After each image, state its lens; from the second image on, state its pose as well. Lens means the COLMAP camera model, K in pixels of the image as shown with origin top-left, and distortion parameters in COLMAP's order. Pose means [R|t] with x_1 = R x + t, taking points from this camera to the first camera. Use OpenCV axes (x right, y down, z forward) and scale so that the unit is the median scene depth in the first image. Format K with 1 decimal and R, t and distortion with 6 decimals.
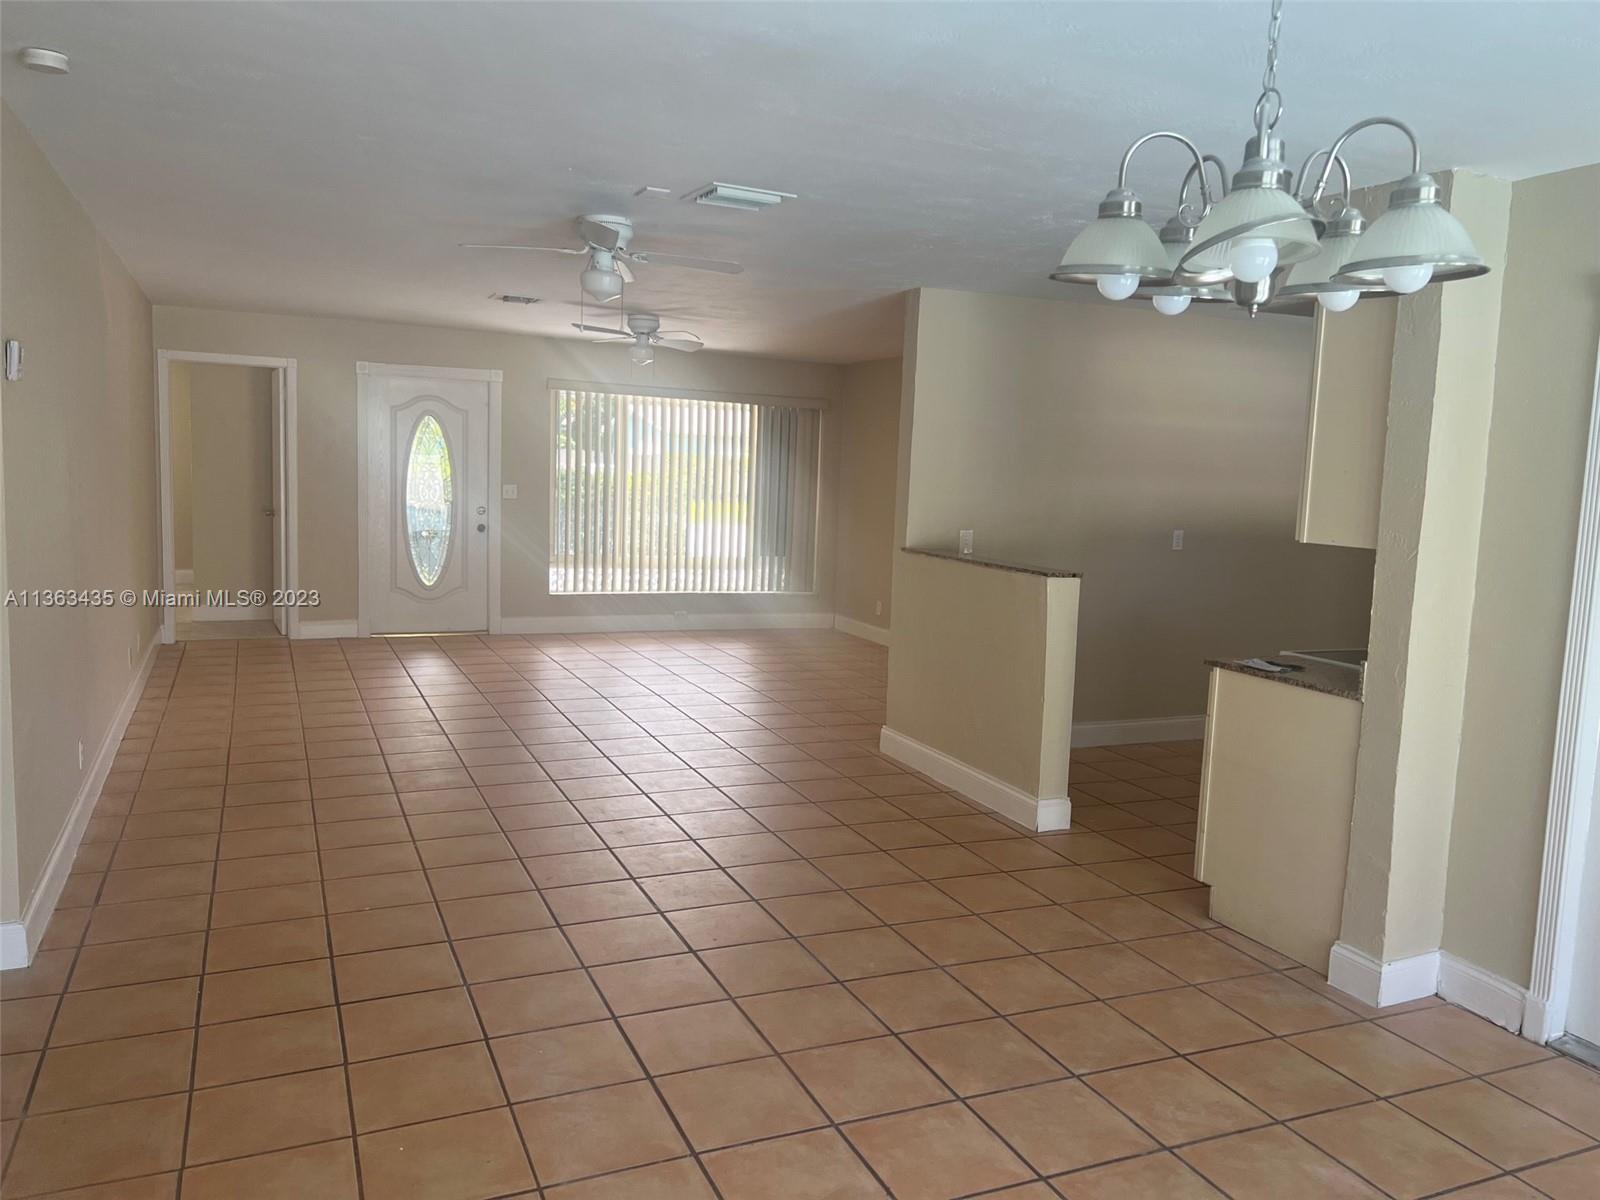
lens RADIAL K [[1186.5, 0, 800.0], [0, 1186.5, 600.0], [0, 0, 1]] dist [0.008372, -0.001957]
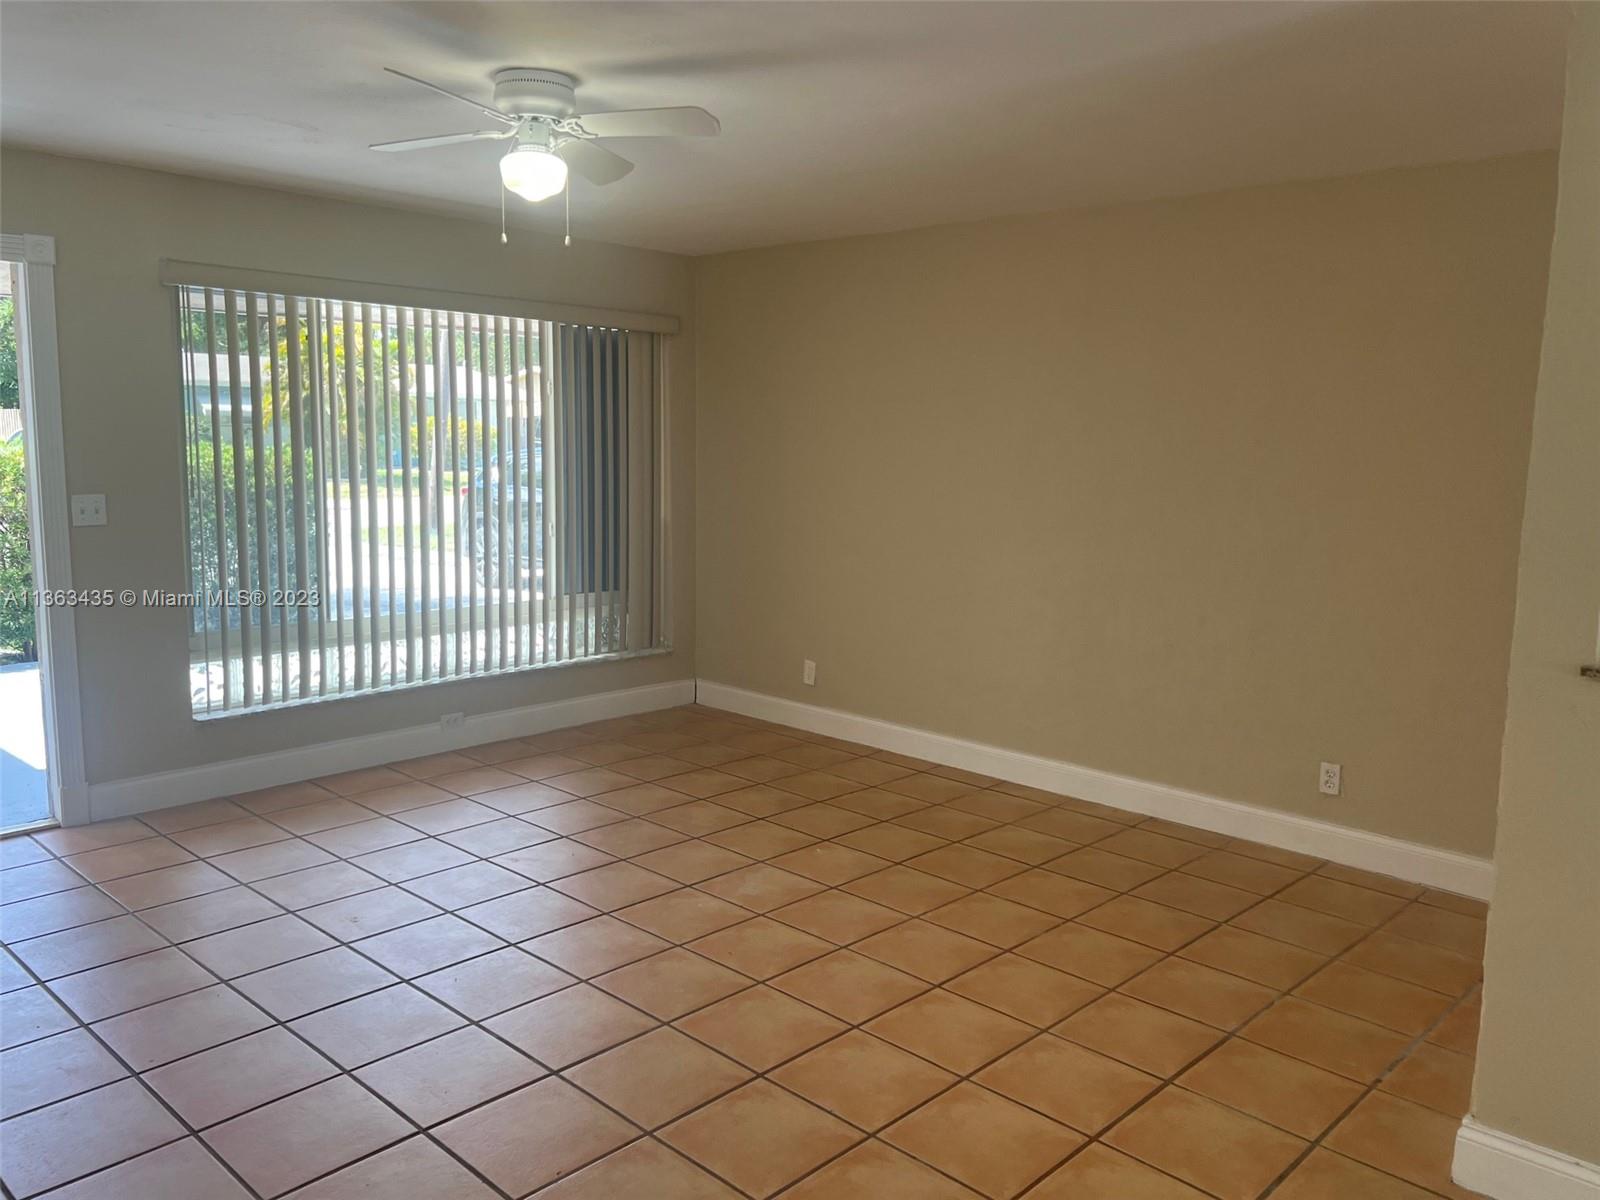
lens RADIAL K [[1191.2, 0, 800.0], [0, 1191.2, 600.0], [0, 0, 1]] dist [-0.042182, -0.000443]
pose [[0.907438, -0.082150, 0.412077, -0.178793], [0.065679, 0.996379, 0.054001, -0.061179], [-0.415021, -0.021937, 0.909547, 0.467292]]
